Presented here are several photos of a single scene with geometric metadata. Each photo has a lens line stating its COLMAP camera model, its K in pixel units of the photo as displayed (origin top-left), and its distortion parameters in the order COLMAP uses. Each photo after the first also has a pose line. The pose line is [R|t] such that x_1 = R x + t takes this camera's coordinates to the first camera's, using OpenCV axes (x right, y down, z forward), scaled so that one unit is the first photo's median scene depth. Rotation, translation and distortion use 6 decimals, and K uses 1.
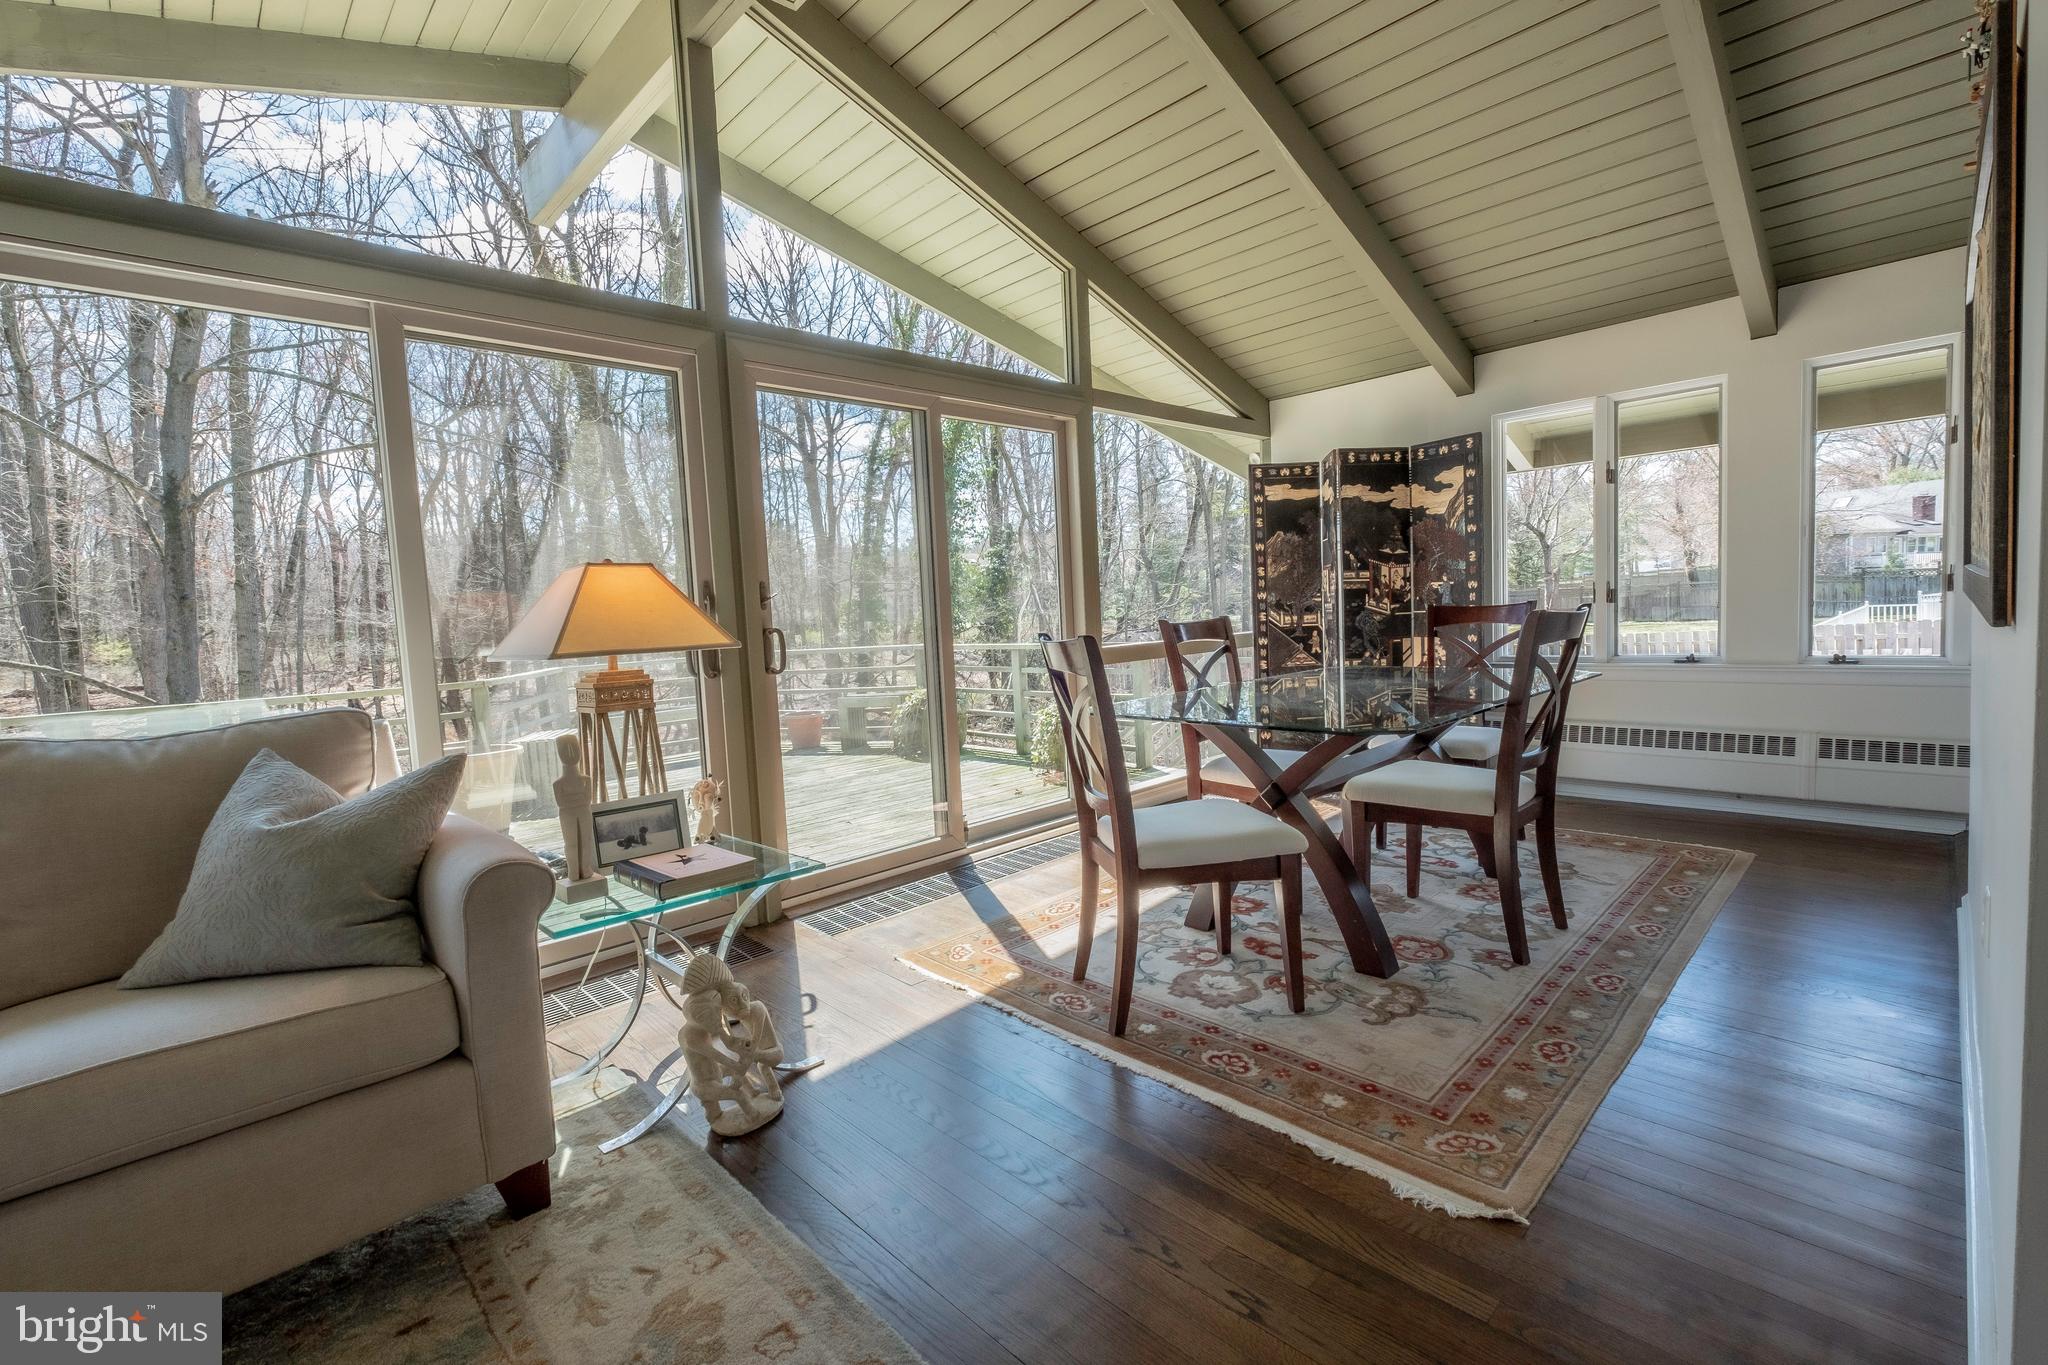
lens RADIAL K [[876.8, 0, 1024.0], [0, 876.8, 682.5], [0, 0, 1]] dist [-0.001743, -0.000191]
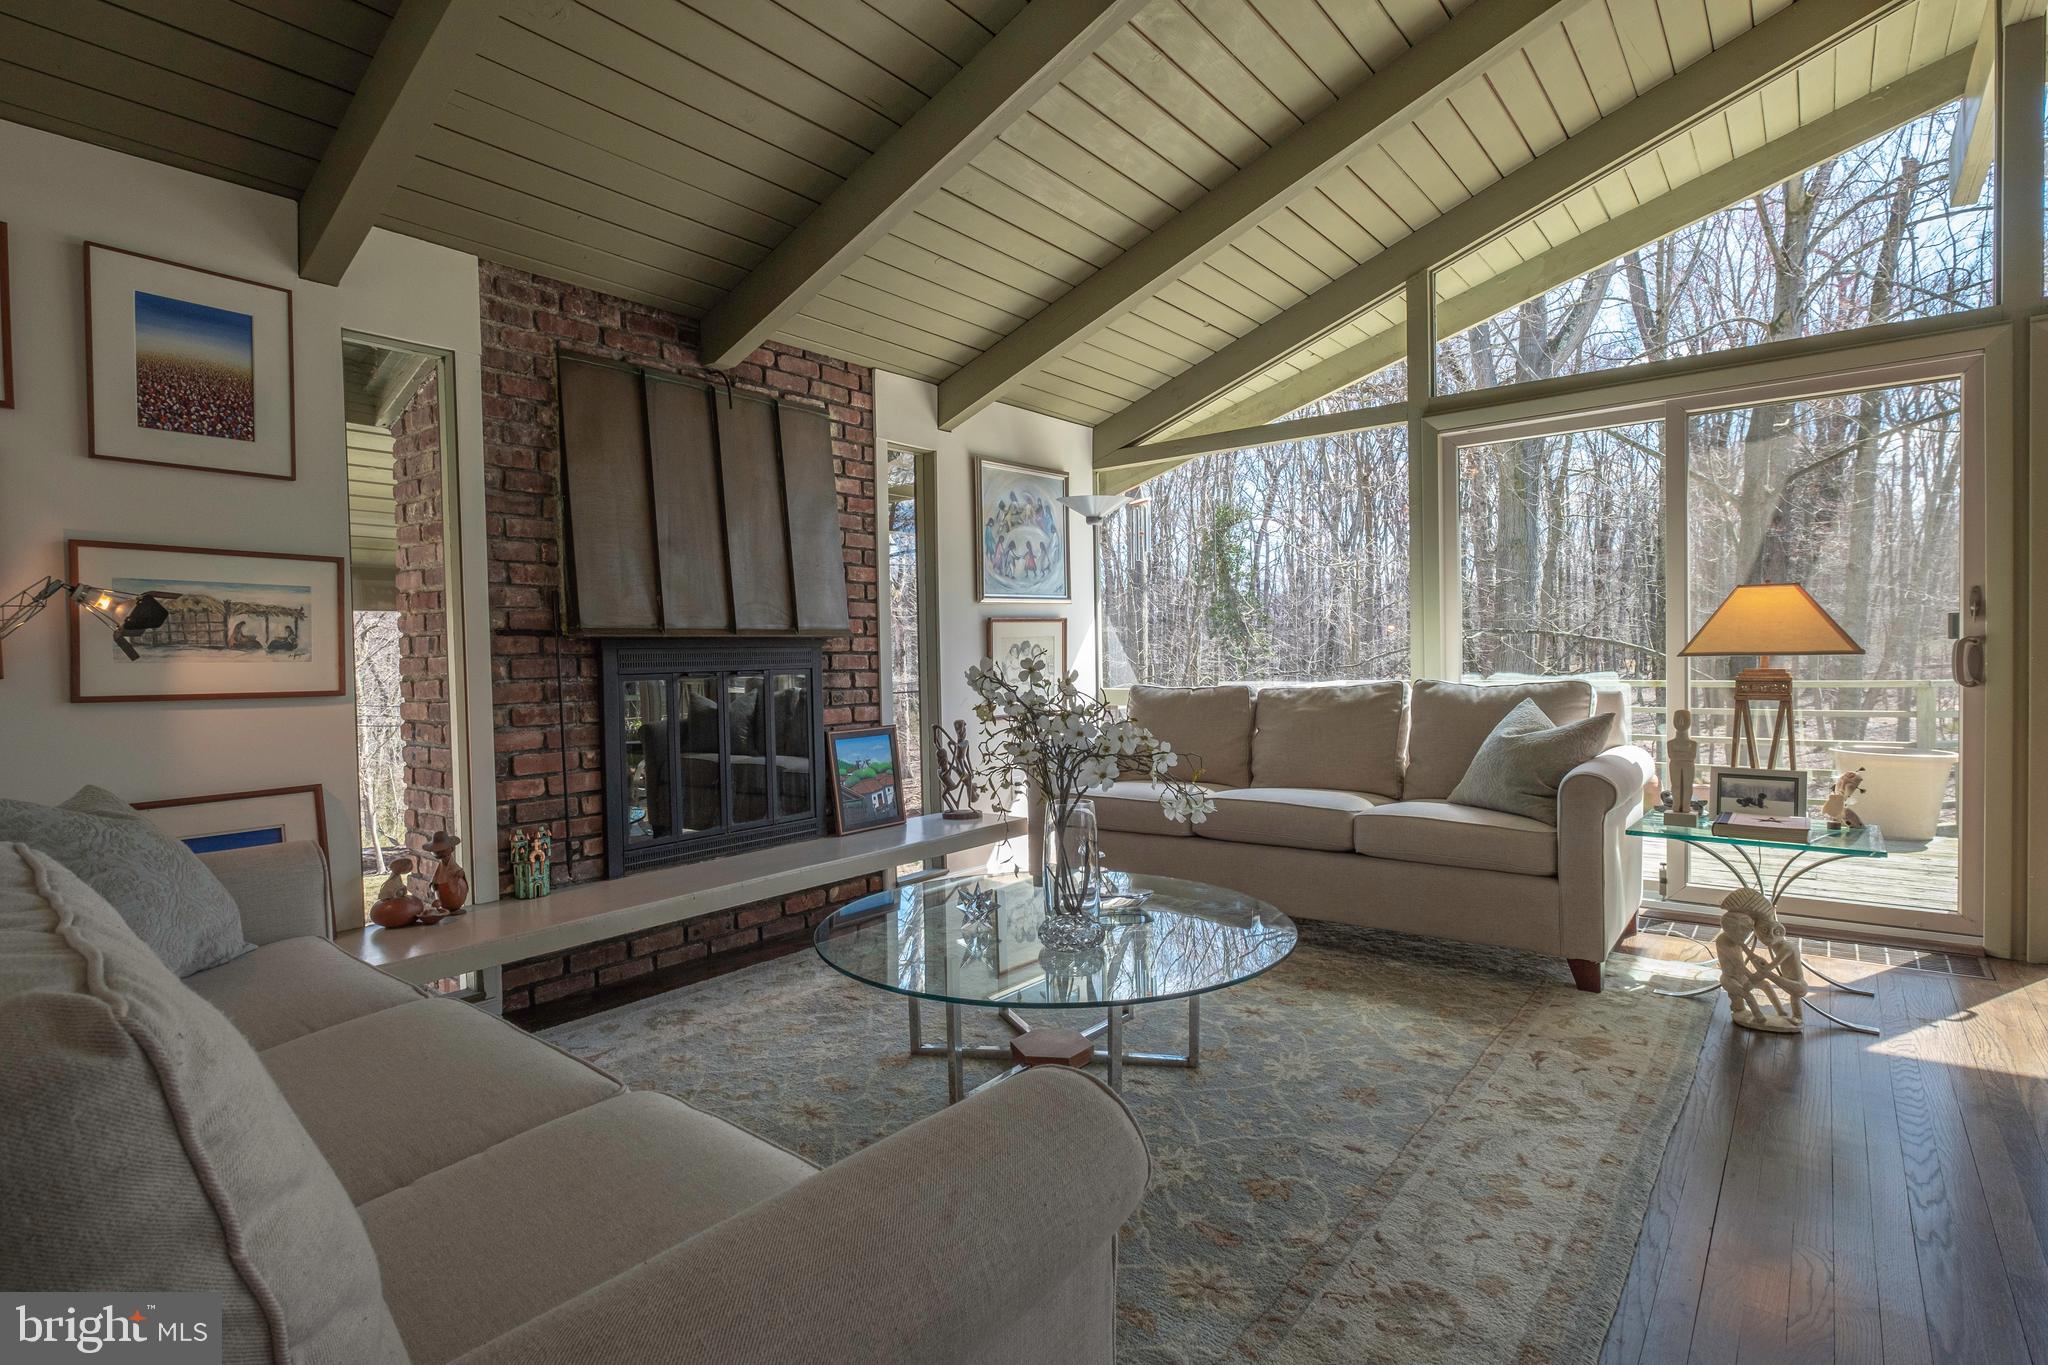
lens RADIAL K [[984.7, 0, 1024.0], [0, 984.7, 682.5], [0, 0, 1]] dist [-0.002627, -0.000148]
pose [[0.118663, 0.070913, -0.990399, 0.899525], [-0.060242, 0.996123, 0.064105, -0.022048], [0.991105, 0.052057, 0.122475, -0.251510]]
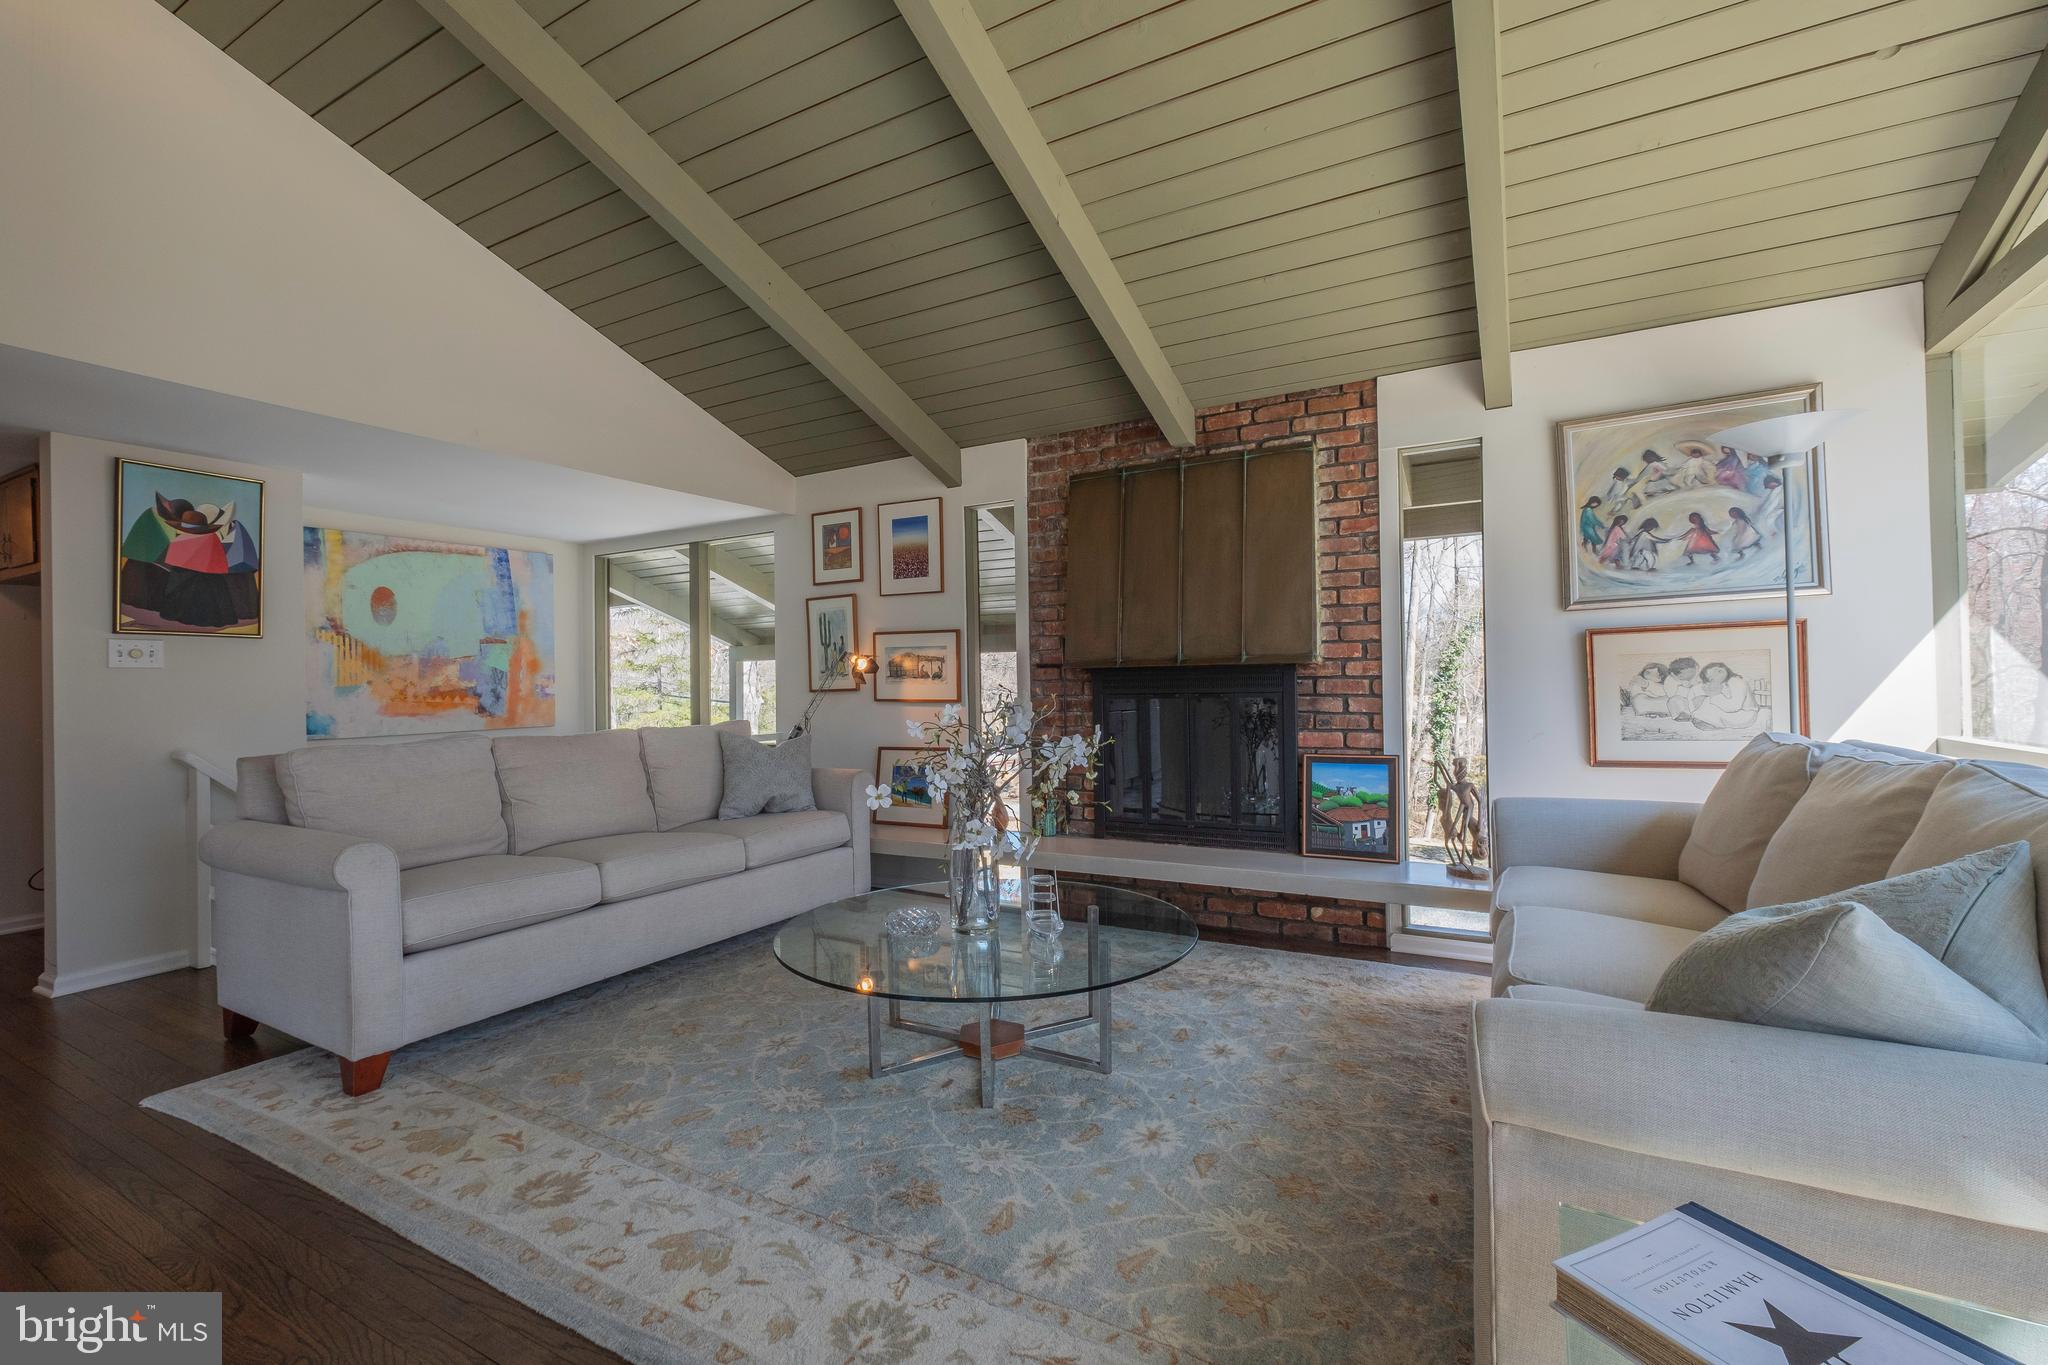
lens RADIAL K [[876.8, 0, 1024.0], [0, 876.8, 682.5], [0, 0, 1]] dist [-0.001743, -0.000191]
pose [[-0.954012, 0.060673, -0.293565, -0.092200], [0.037184, 0.995691, 0.084949, -0.103407], [0.297454, 0.070126, -0.952157, 1.275818]]
